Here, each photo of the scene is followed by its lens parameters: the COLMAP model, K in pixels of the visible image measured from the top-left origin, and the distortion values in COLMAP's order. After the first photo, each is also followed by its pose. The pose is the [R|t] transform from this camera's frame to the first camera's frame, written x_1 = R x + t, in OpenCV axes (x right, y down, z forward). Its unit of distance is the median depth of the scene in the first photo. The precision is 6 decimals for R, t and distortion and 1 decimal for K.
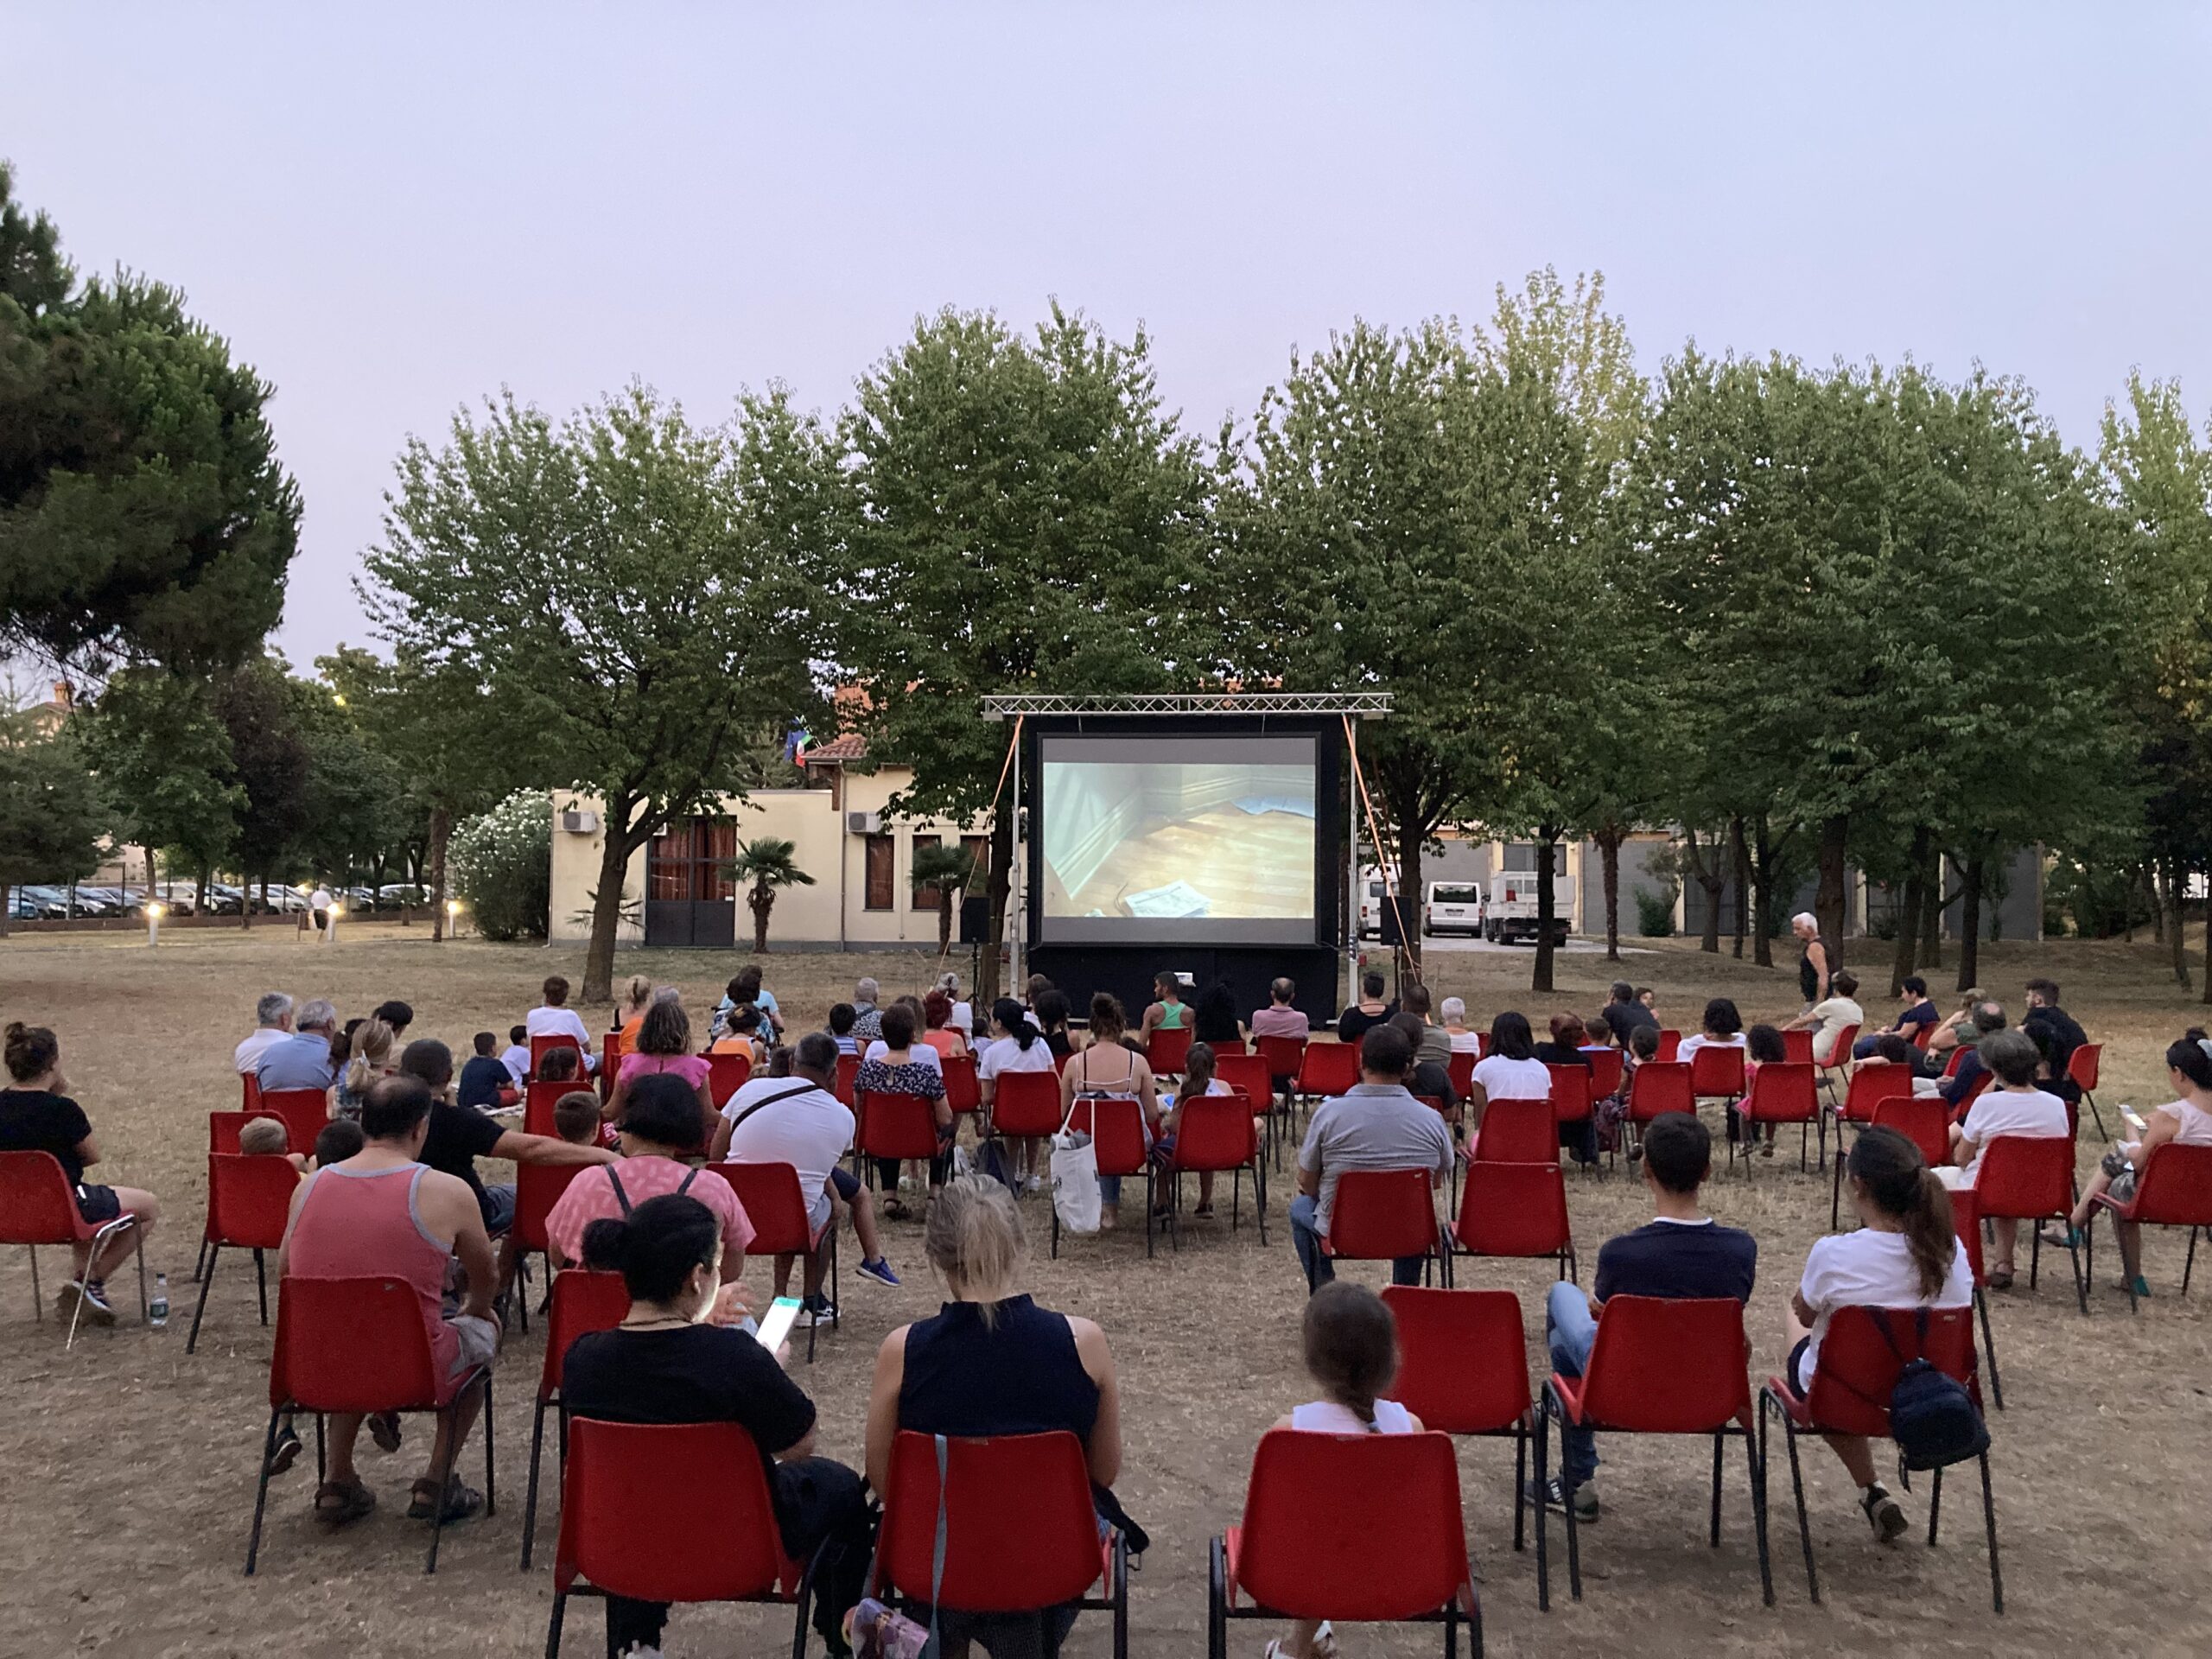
lens RADIAL K [[1921.7, 0, 1117.2], [0, 1921.7, 808.7], [0, 0, 1]] dist [0.004819, -0.006959]
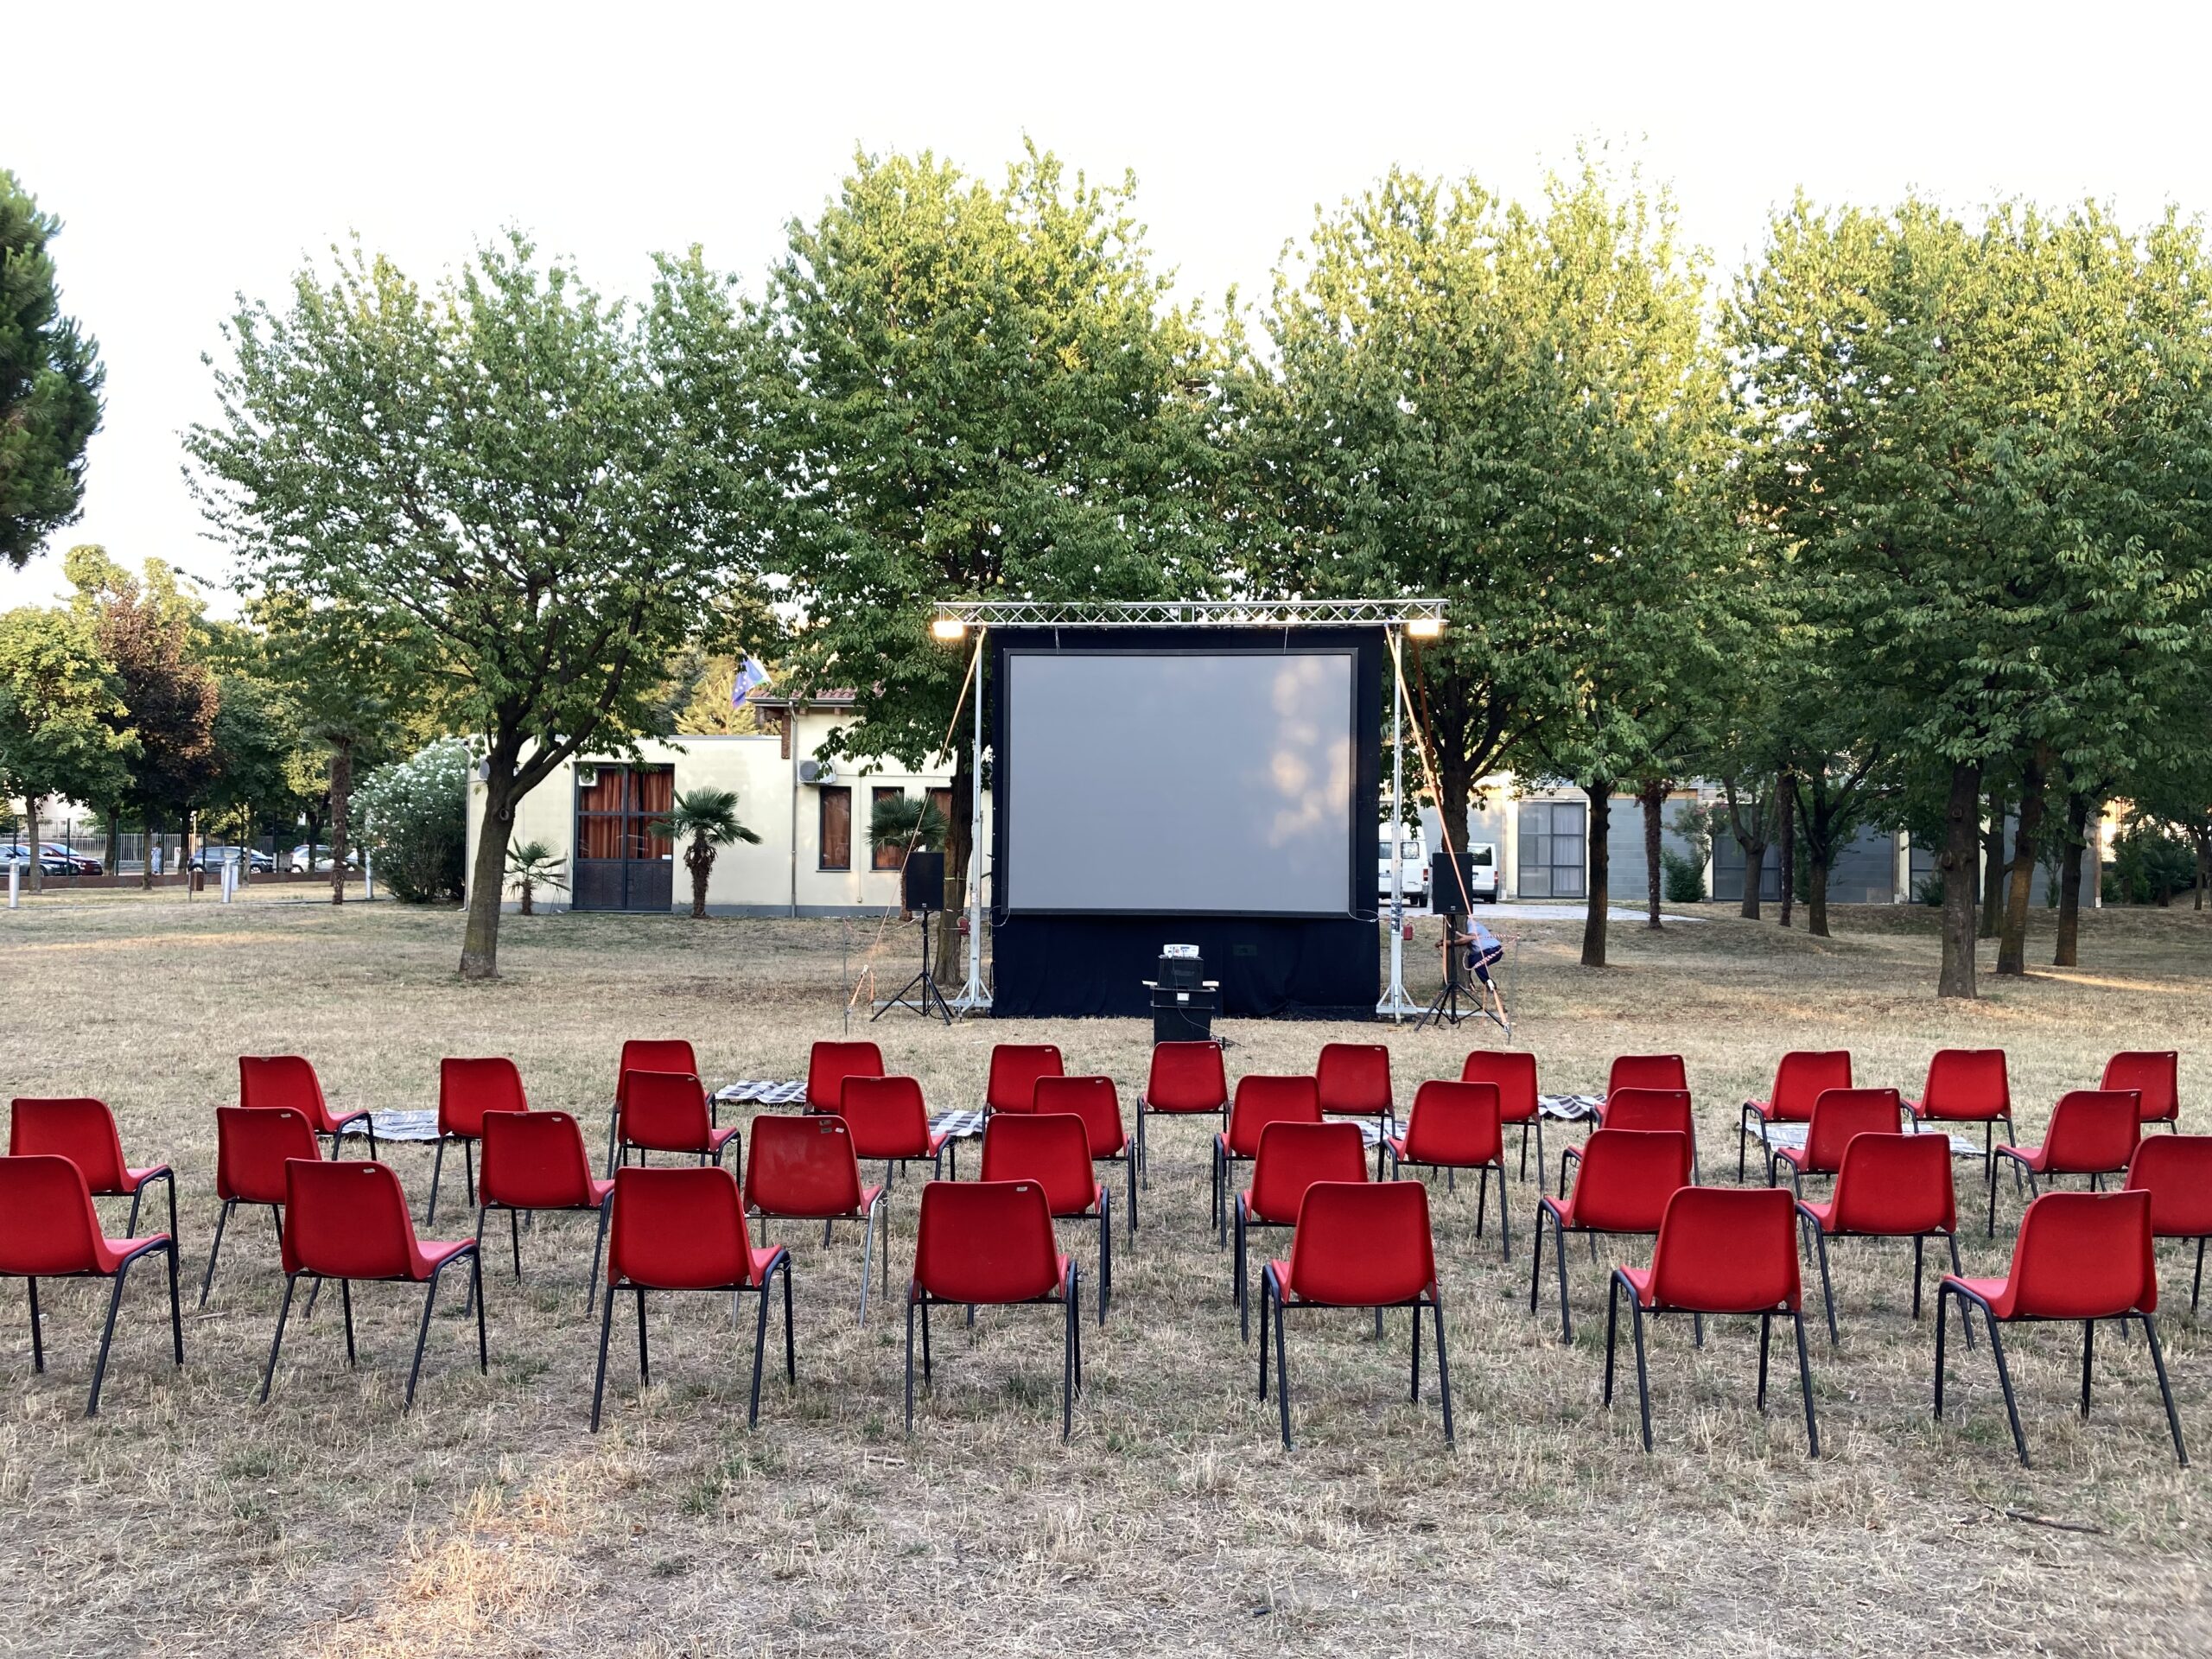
lens RADIAL K [[1921.7, 0, 1117.2], [0, 1921.7, 808.7], [0, 0, 1]] dist [0.004819, -0.006959]
pose [[0.999960, 0.003453, 0.008242, -0.000348], [-0.003607, 0.999818, 0.018710, 0.010767], [-0.008176, -0.018739, 0.999791, 0.170938]]
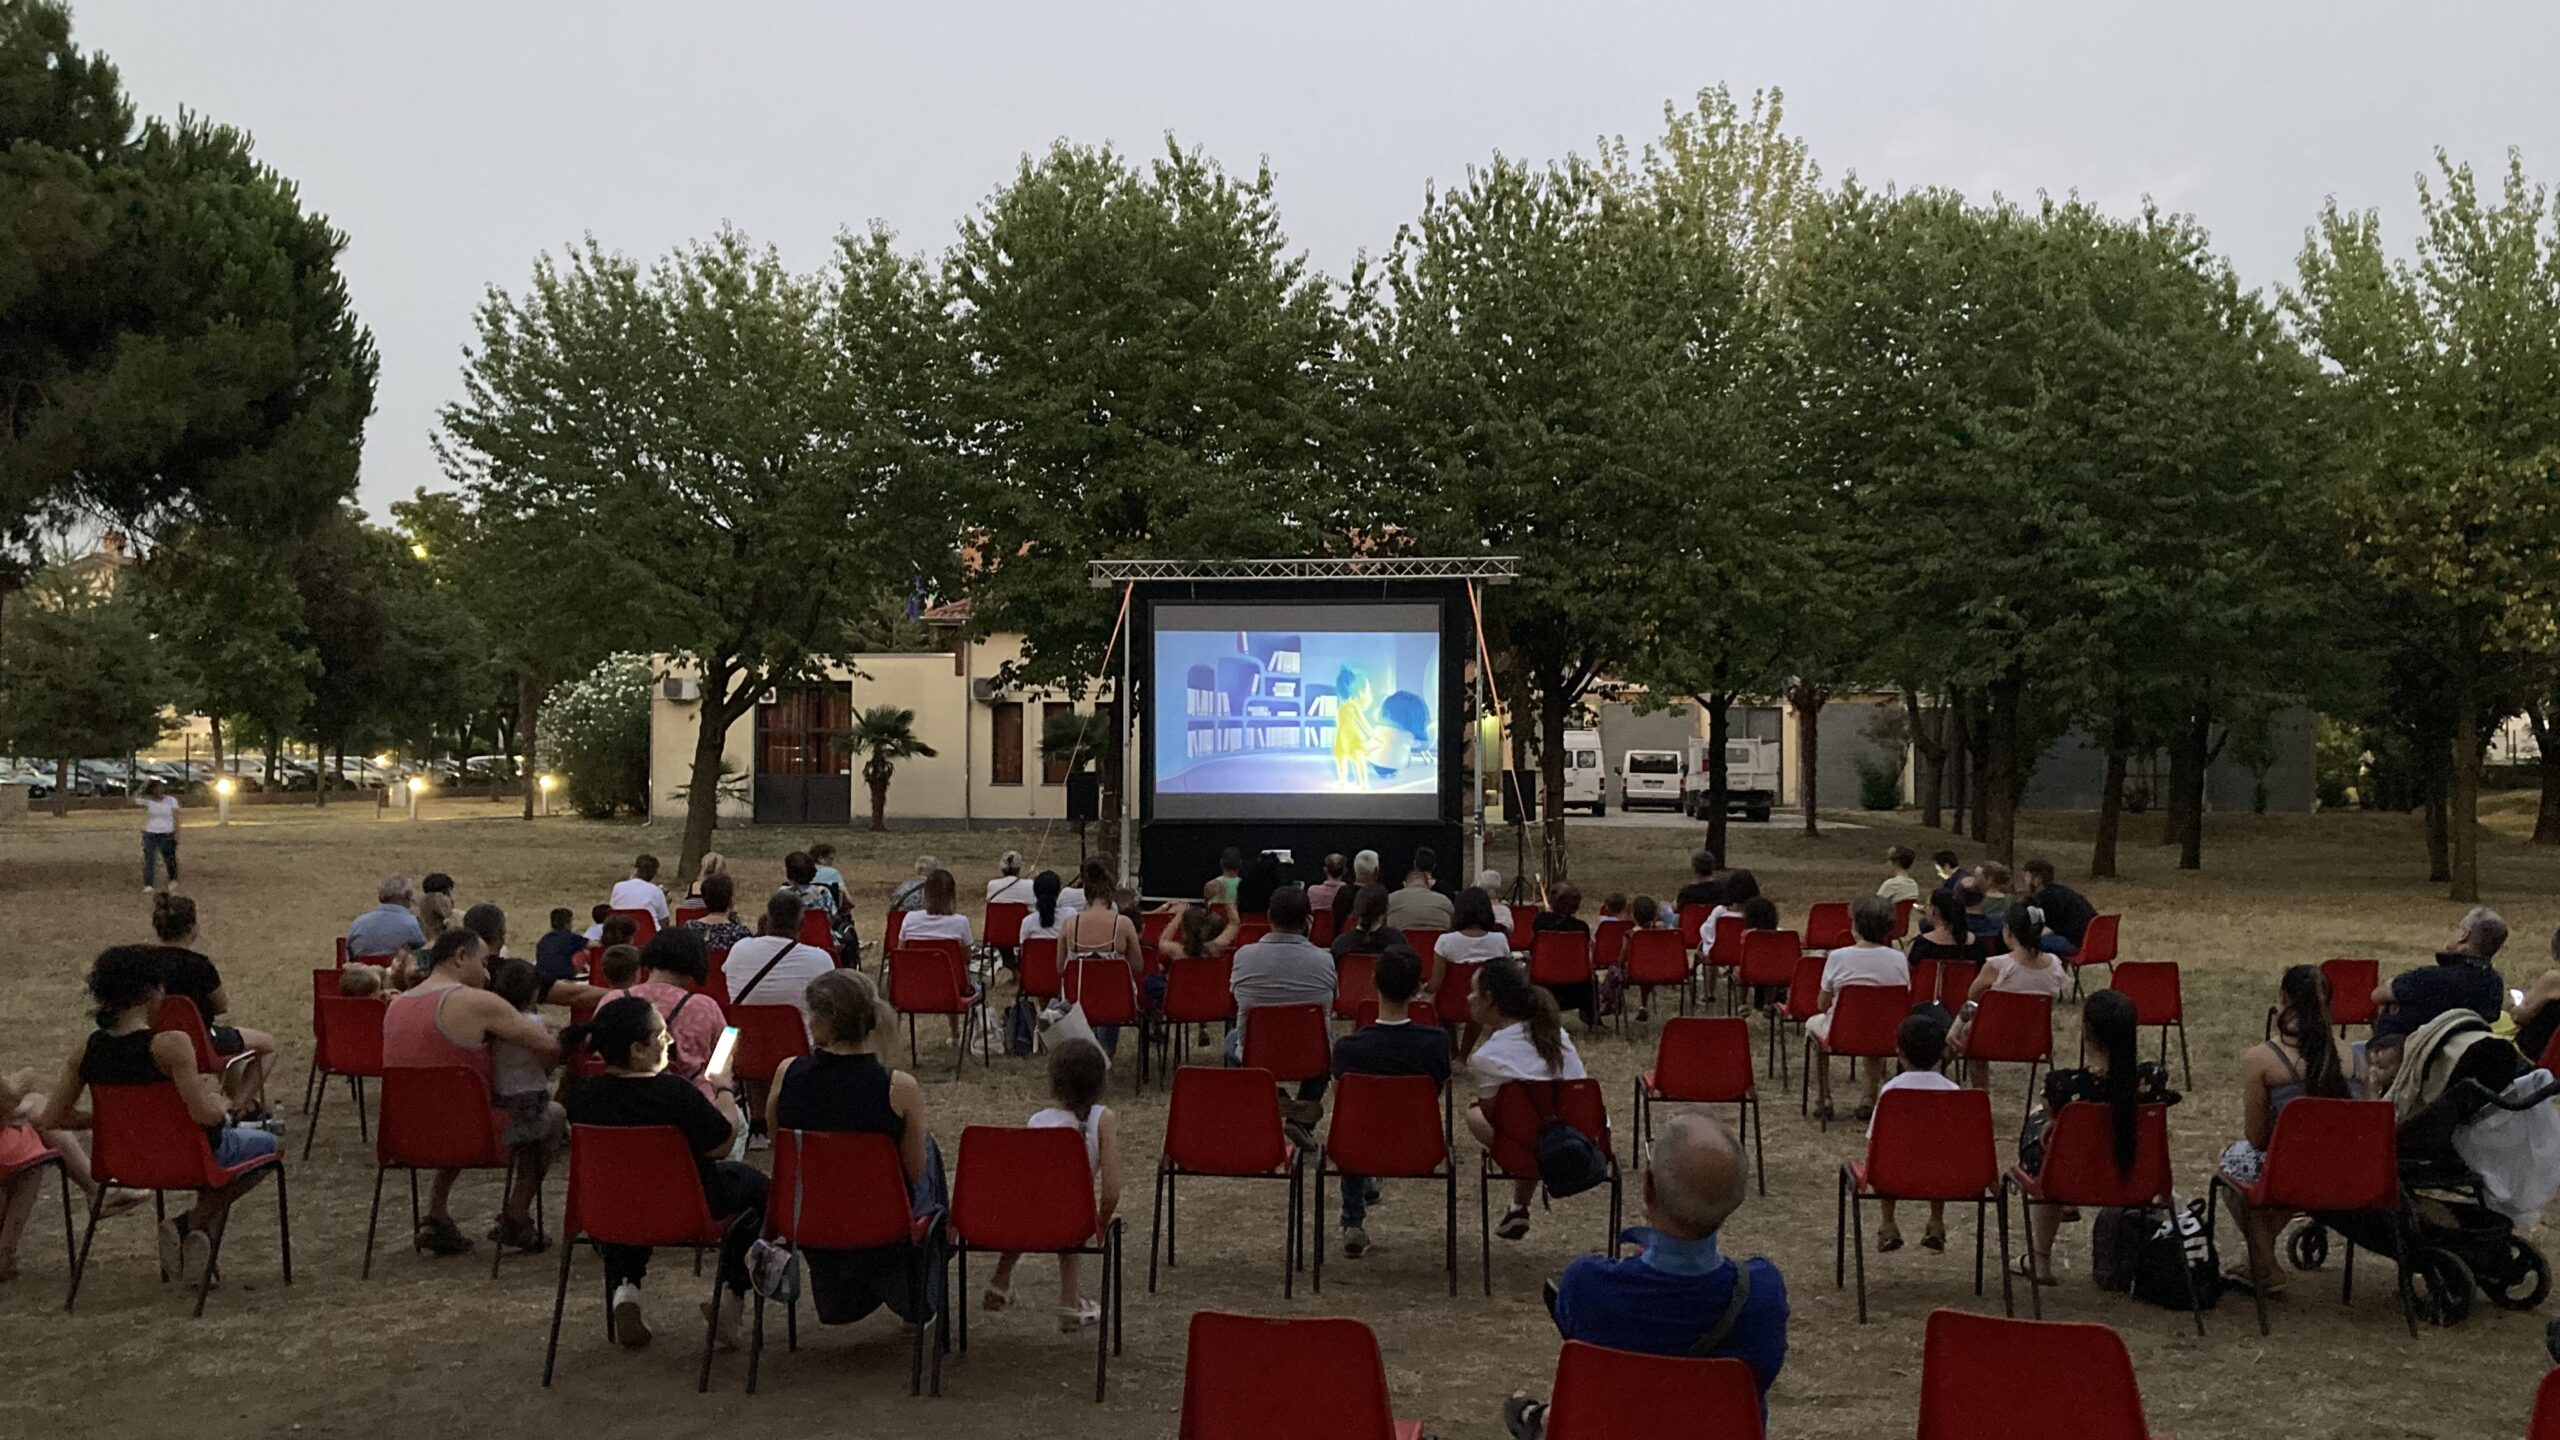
lens RADIAL K [[2223.8, 0, 1280.0], [0, 2223.8, 720.0], [0, 0, 1]] dist [-0.003003, -0.006049]
pose [[0.999869, -0.003717, -0.015735, 0.035842], [0.004115, 0.999669, 0.025380, -0.006542], [0.015636, -0.025442, 0.999554, -0.088612]]
